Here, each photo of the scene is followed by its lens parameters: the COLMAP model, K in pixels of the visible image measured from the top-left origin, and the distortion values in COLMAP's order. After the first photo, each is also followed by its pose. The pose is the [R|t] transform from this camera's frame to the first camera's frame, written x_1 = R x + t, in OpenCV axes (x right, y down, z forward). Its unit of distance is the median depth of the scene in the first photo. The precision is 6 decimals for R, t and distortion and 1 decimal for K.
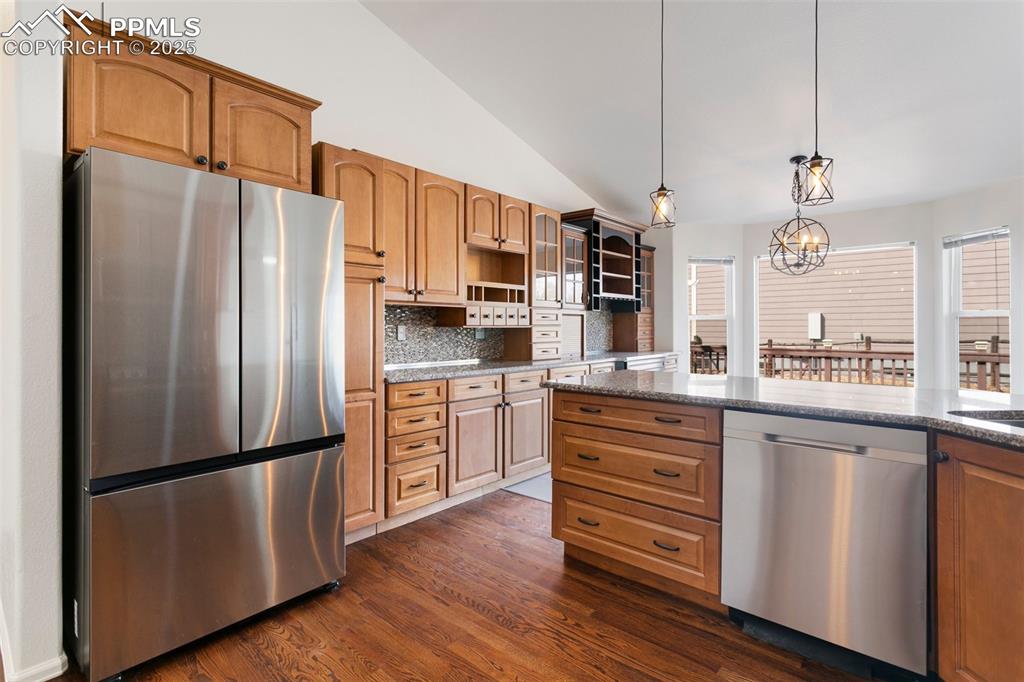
lens RADIAL K [[486.9, 0, 503.5], [0, 486.9, 329.0], [0, 0, 1]] dist [-0.008120, 0.003914]
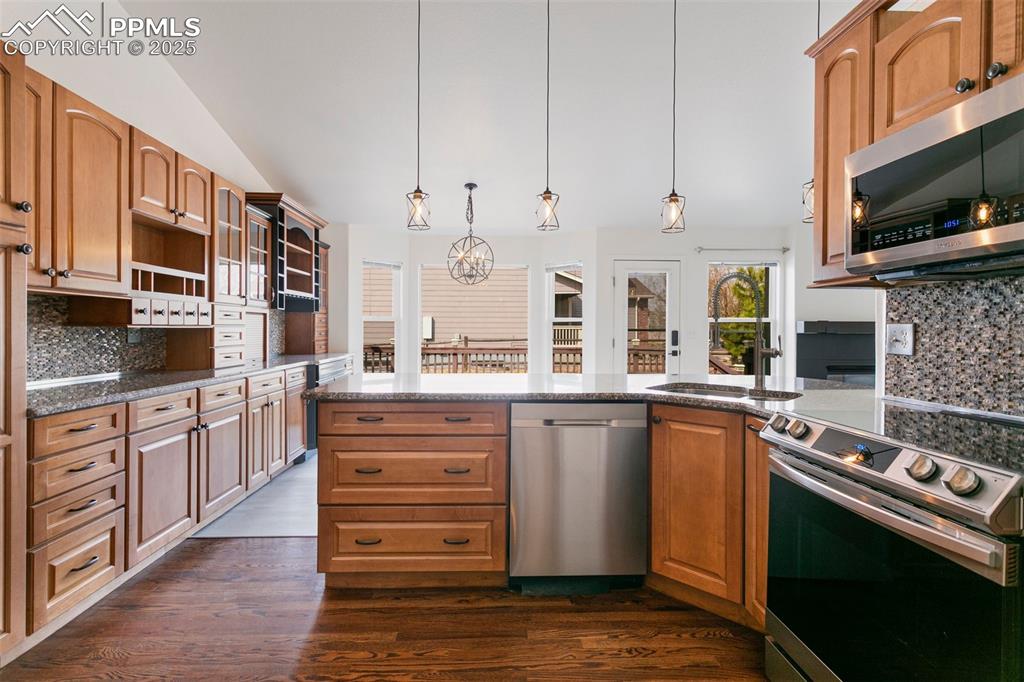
lens RADIAL K [[486.9, 0, 502.8], [0, 486.9, 333.1], [0, 0, 1]] dist [-0.008120, 0.003914]
pose [[0.725631, -0.001458, 0.688083, -0.179490], [-0.003553, 0.999976, 0.005866, -0.000864], [-0.688075, -0.006701, 0.725609, 0.110182]]
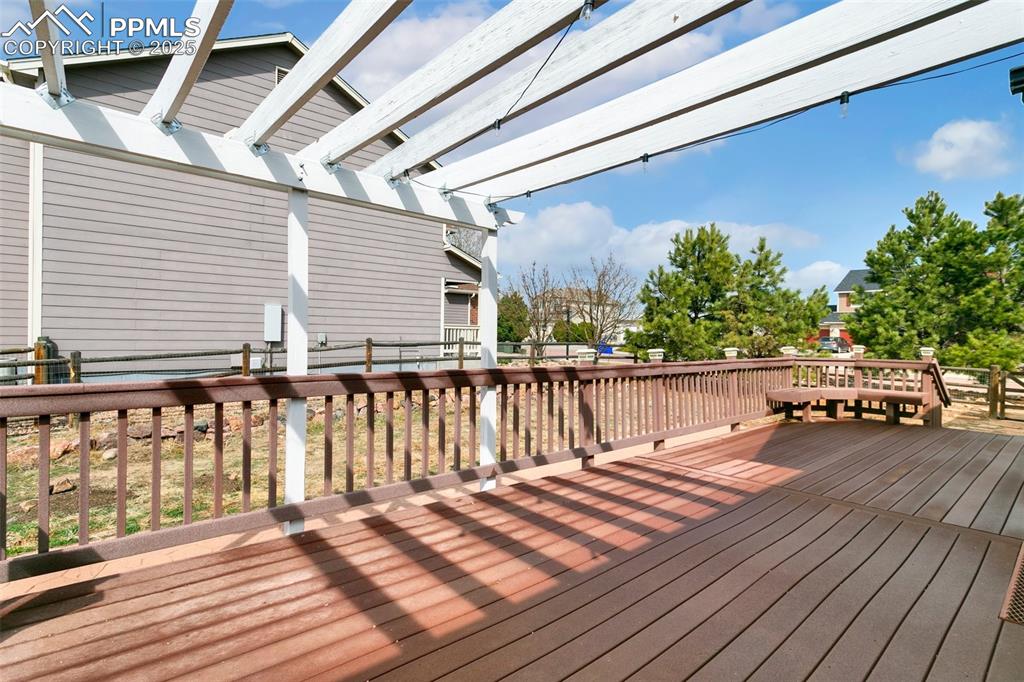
lens RADIAL K [[486.9, 0, 509.3], [0, 486.9, 335.3], [0, 0, 1]] dist [-0.008120, 0.003914]
pose [[0.139567, -0.002461, 0.990210, 0.001979], [-0.016635, 0.999850, 0.004830, 0.010896], [-0.990073, -0.017146, 0.139505, 2.796348]]
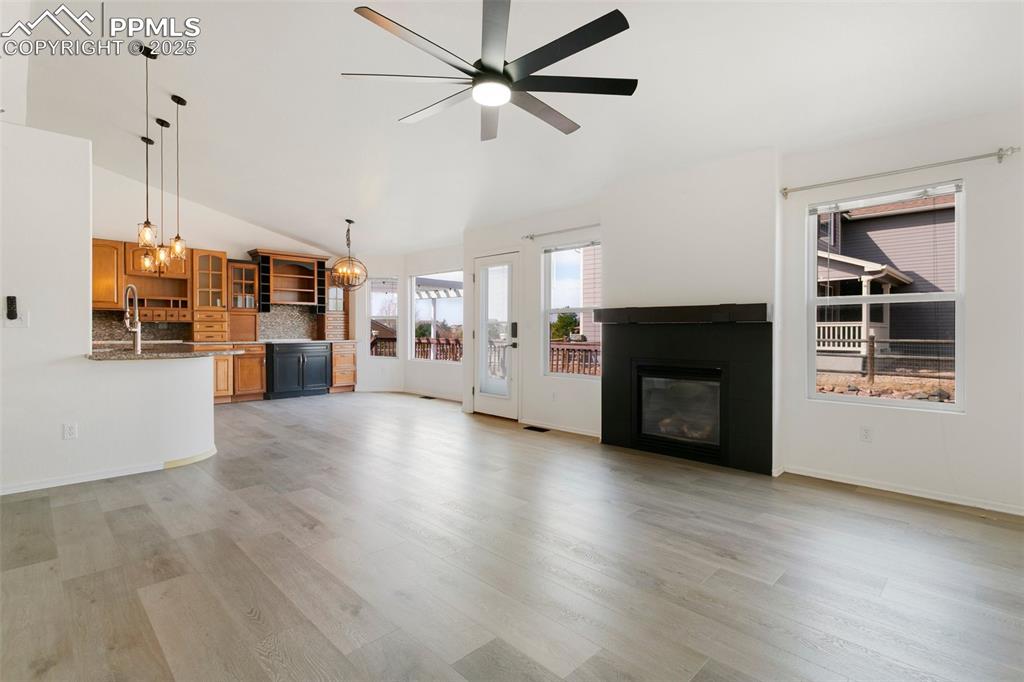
lens RADIAL K [[486.9, 0, 510.4], [0, 486.9, 335.1], [0, 0, 1]] dist [-0.008120, 0.003914]
pose [[0.999328, 0.003982, -0.036451, 1.496903], [-0.003640, 0.999949, 0.009427, 0.026227], [0.036487, -0.009288, 0.999291, -0.802400]]
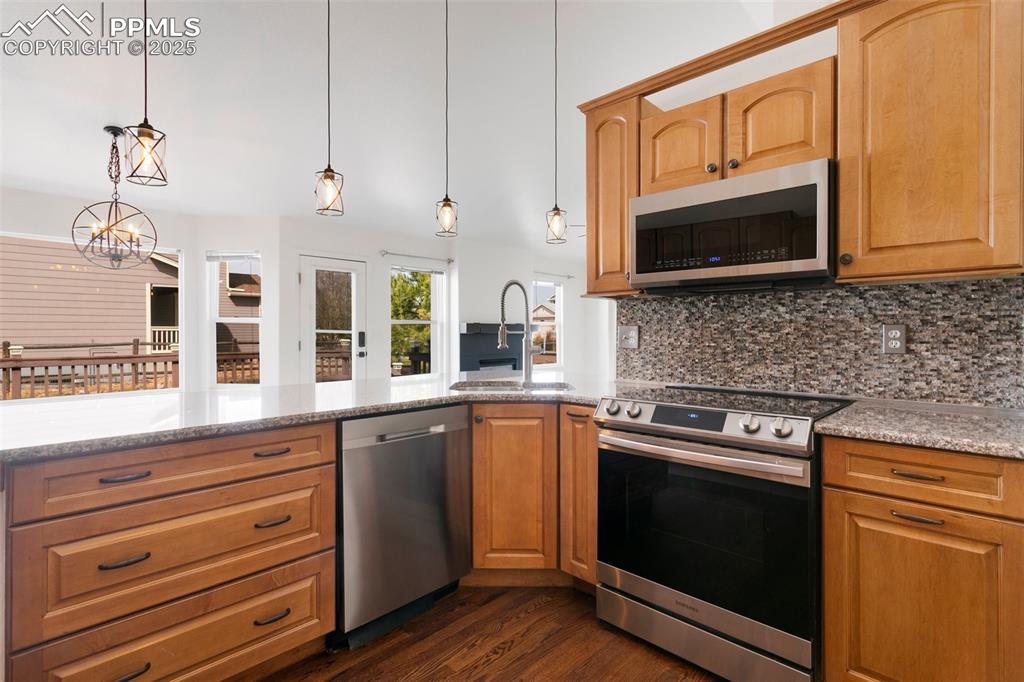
lens RADIAL K [[486.9, 0, 504.6], [0, 486.9, 334.1], [0, 0, 1]] dist [-0.008120, 0.003914]
pose [[0.049540, -0.005201, 0.998759, -0.241495], [0.002353, 0.999984, 0.005091, -0.001368], [-0.998769, 0.002097, 0.049551, 0.352704]]
